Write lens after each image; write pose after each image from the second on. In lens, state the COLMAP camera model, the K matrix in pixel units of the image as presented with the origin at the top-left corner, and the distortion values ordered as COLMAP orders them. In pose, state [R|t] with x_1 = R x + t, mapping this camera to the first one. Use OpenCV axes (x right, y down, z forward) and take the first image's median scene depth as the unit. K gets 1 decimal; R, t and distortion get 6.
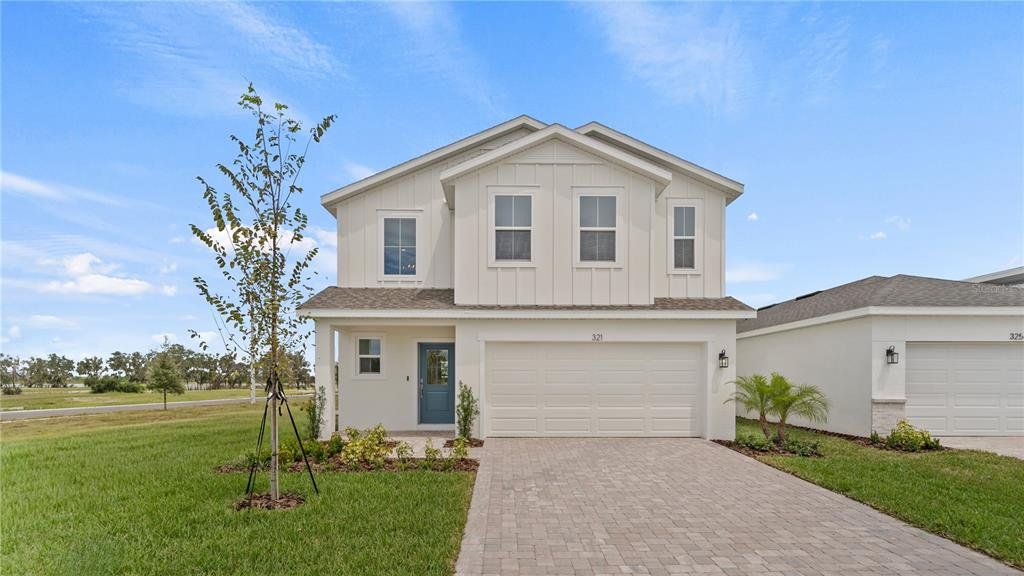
lens RADIAL K [[465.2, 0, 514.4], [0, 465.2, 248.8], [0, 0, 1]] dist [-0.002532, -0.000037]
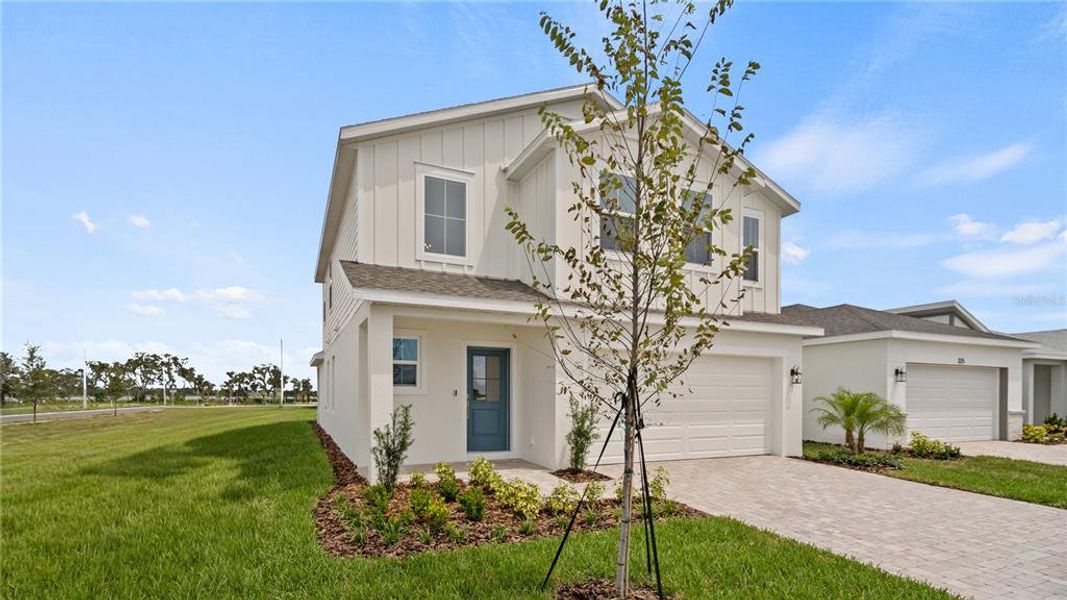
lens RADIAL K [[492.5, 0, 528.8], [0, 492.5, 274.0], [0, 0, 1]] dist [0.000060, 0.000452]
pose [[0.920805, 0.096244, 0.377961, -0.443528], [-0.110042, 0.993813, 0.015023, 0.064208], [-0.374177, -0.055425, 0.925700, 0.233487]]
